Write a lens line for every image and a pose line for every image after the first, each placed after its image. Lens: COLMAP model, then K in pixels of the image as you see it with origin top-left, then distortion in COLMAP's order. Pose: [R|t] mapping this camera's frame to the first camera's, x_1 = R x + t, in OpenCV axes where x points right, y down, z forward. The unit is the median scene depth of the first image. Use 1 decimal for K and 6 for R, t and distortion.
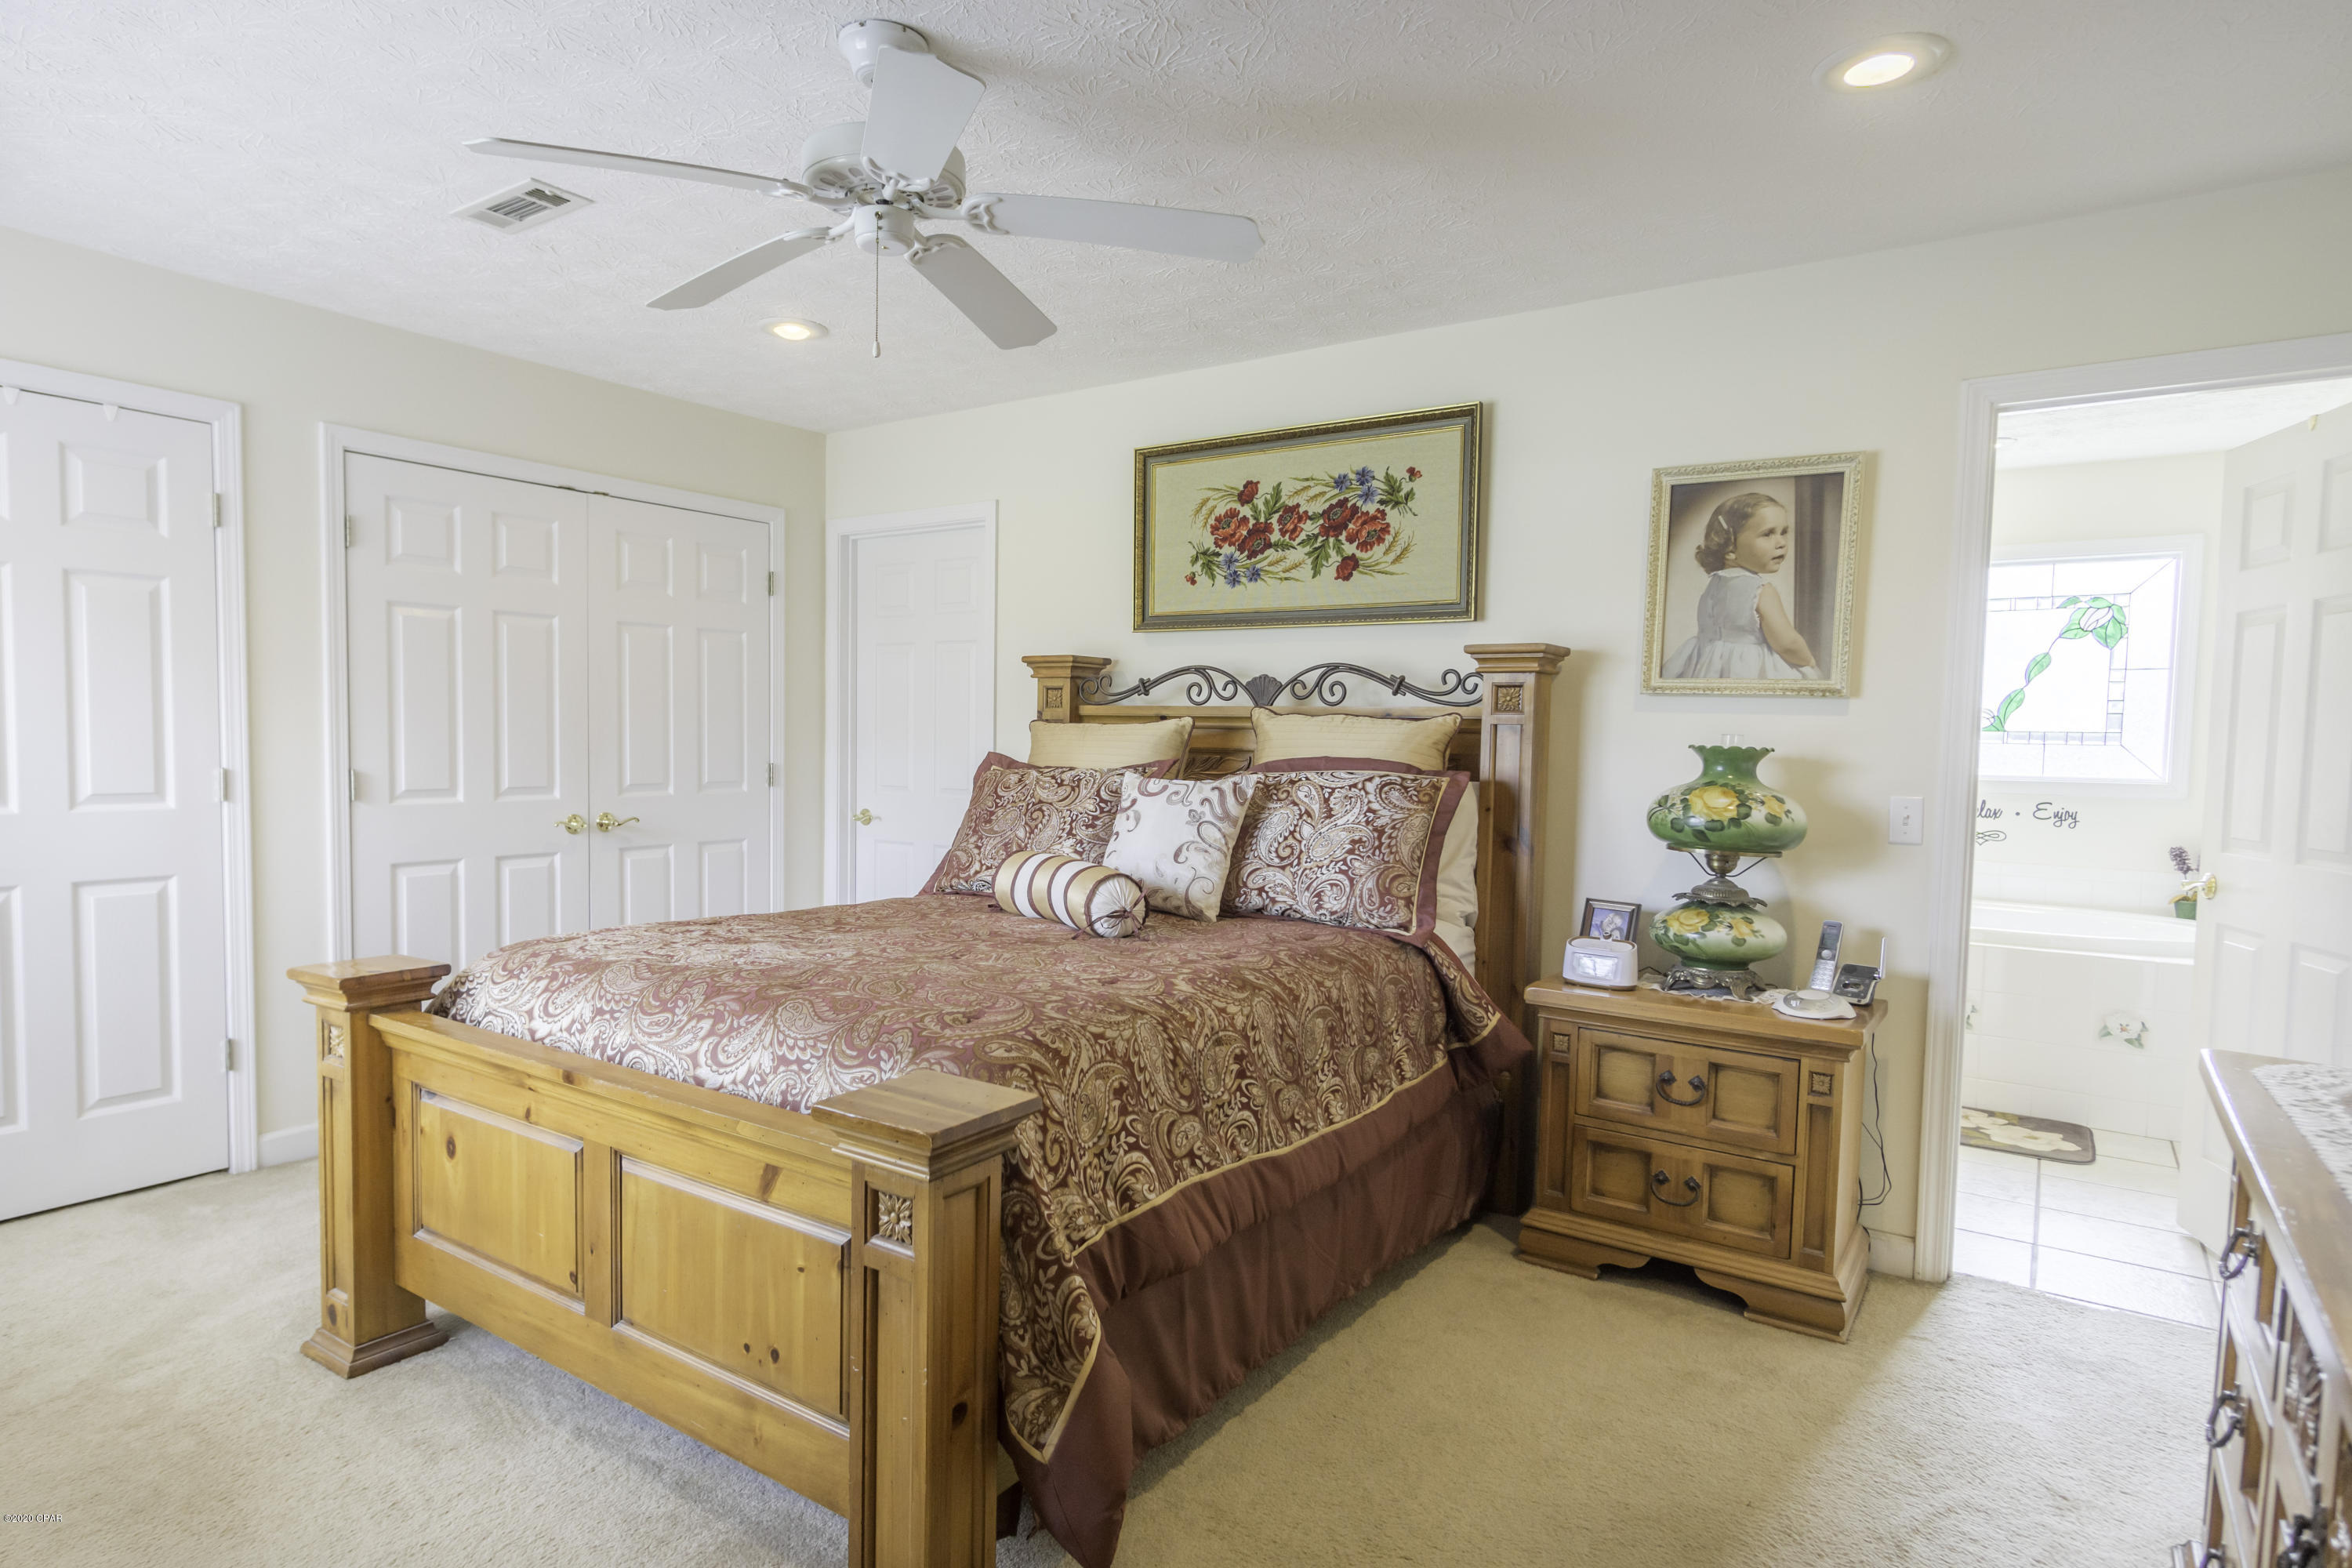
lens RADIAL K [[1265.5, 0, 1197.5], [0, 1265.5, 791.4], [0, 0, 1]] dist [0.002290, 0.000208]
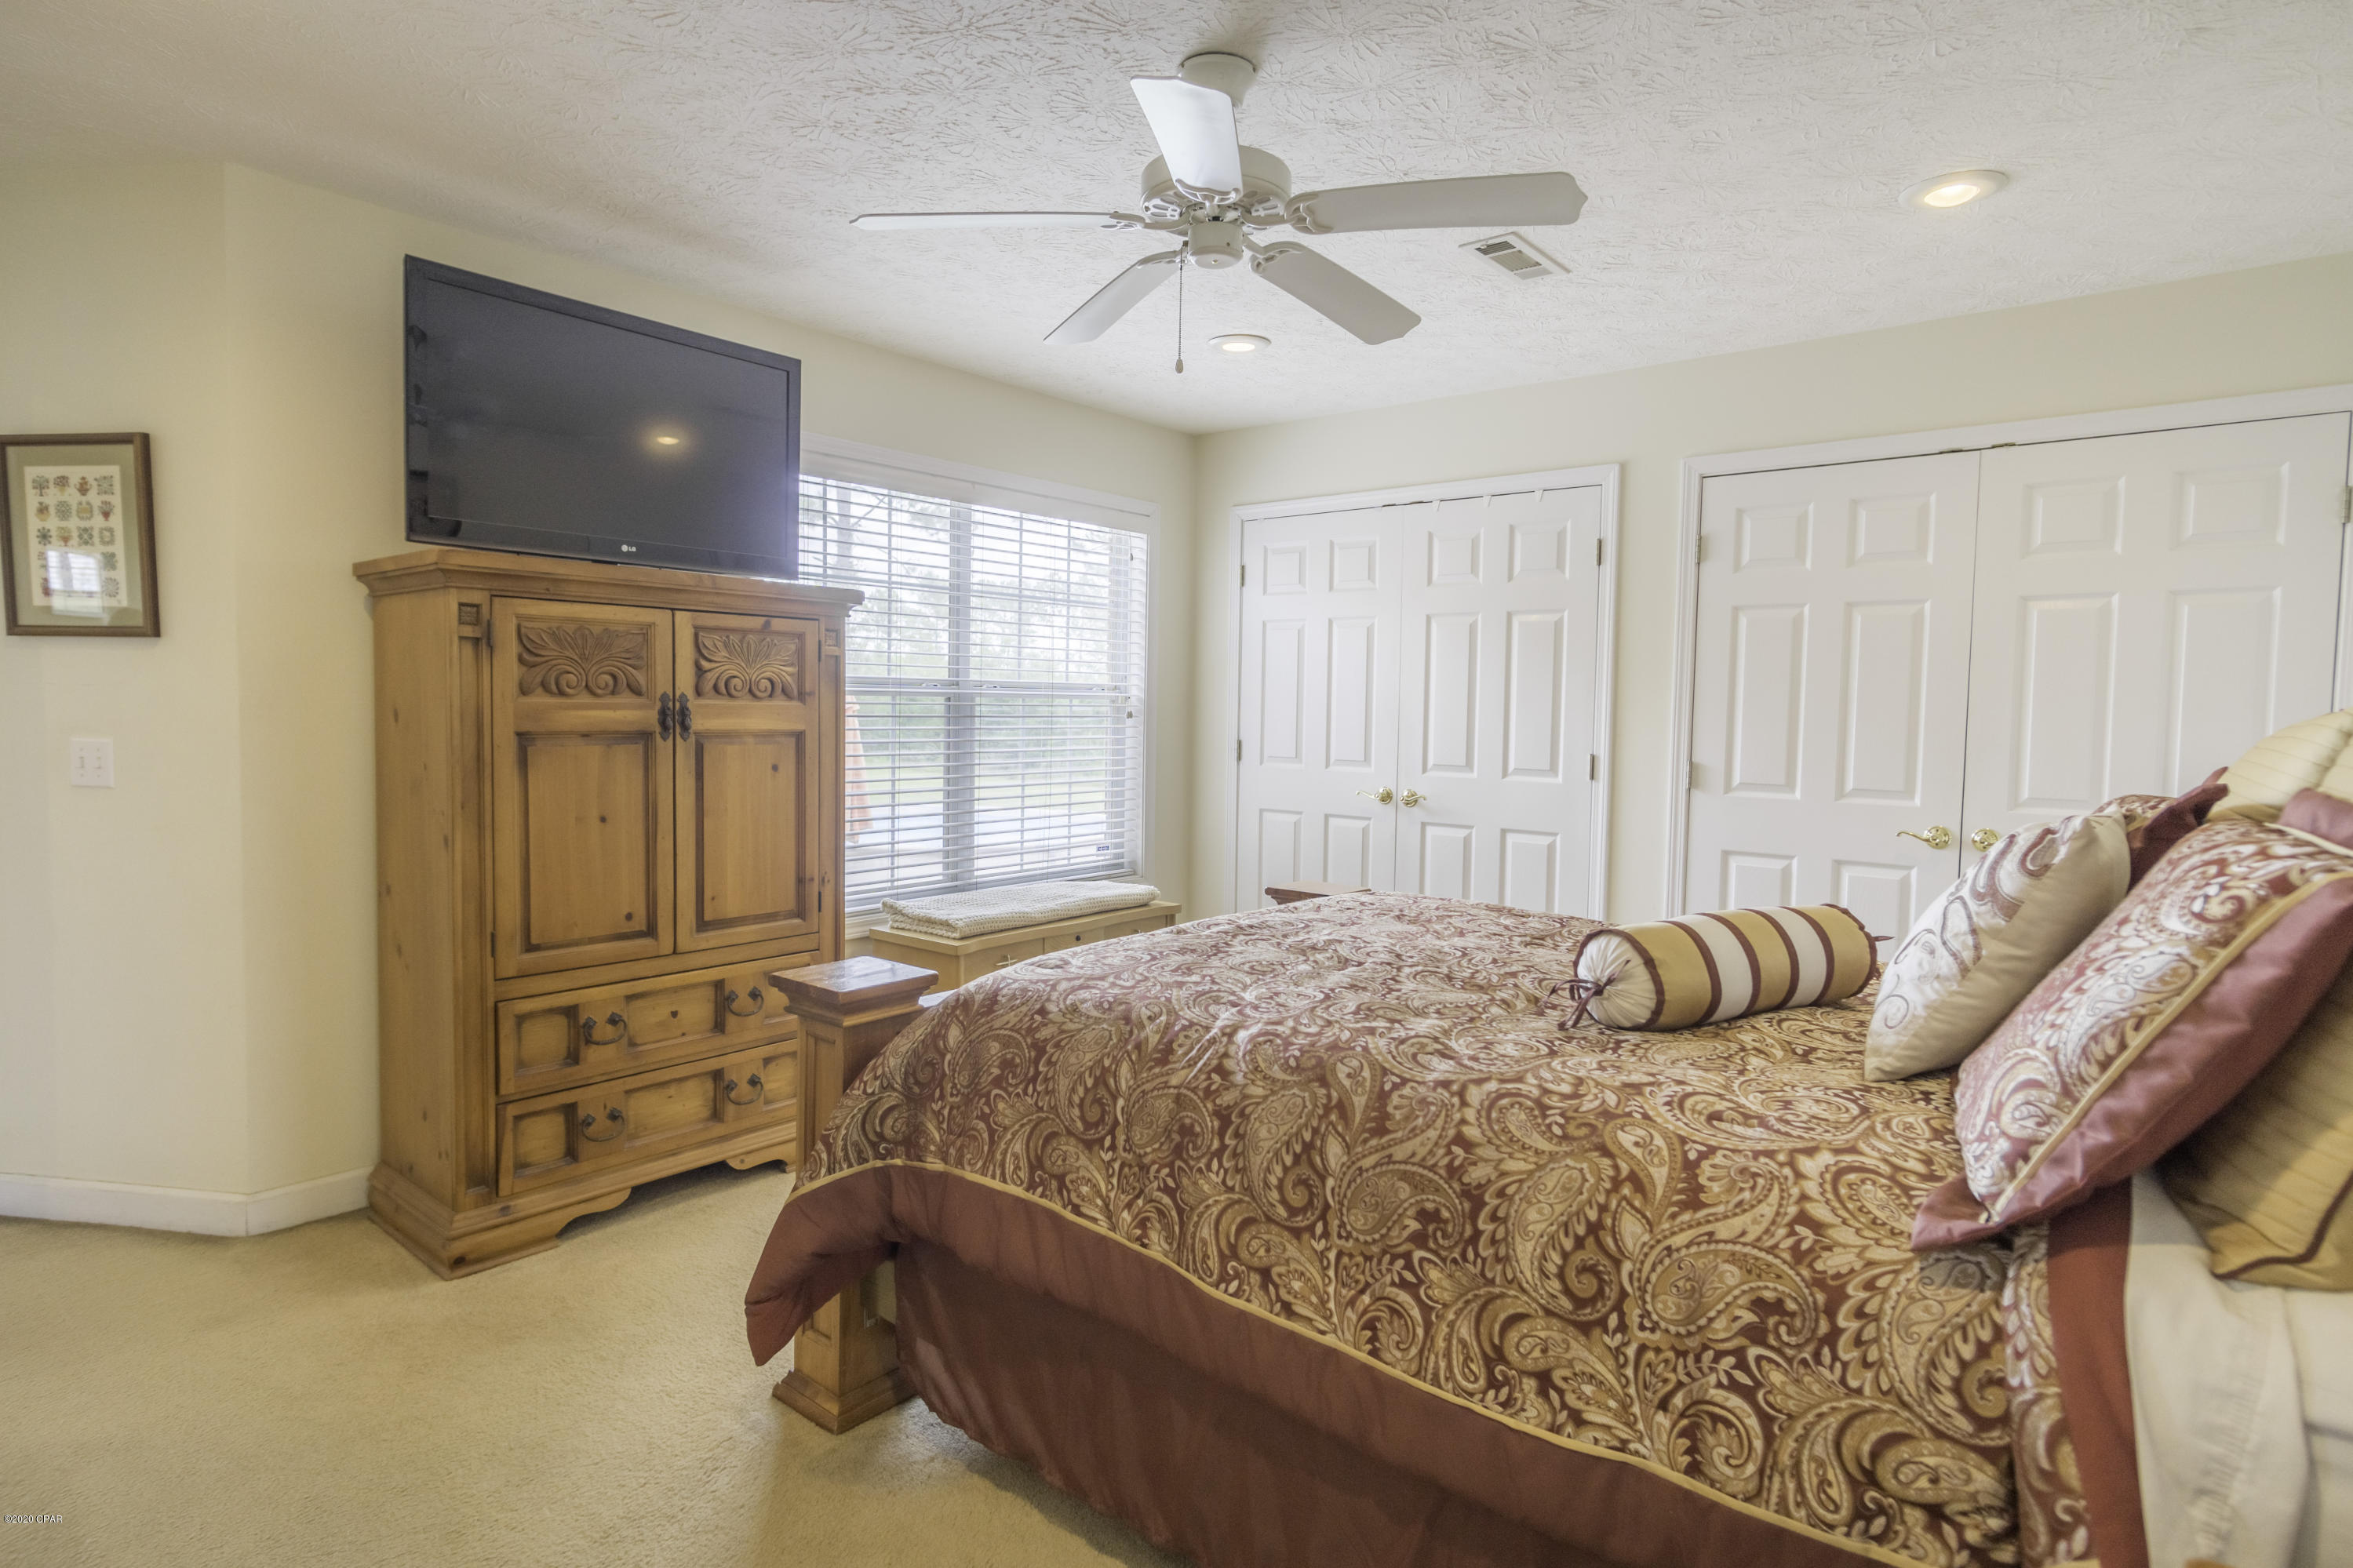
lens RADIAL K [[1236.3, 0, 1176.5], [0, 1236.3, 784.0], [0, 0, 1]] dist [0.000855, 0.000593]
pose [[-0.031551, 0.050628, -0.998219, 0.476194], [-0.070196, 0.996138, 0.052741, -0.024253], [0.997034, 0.071735, -0.027875, 0.617233]]
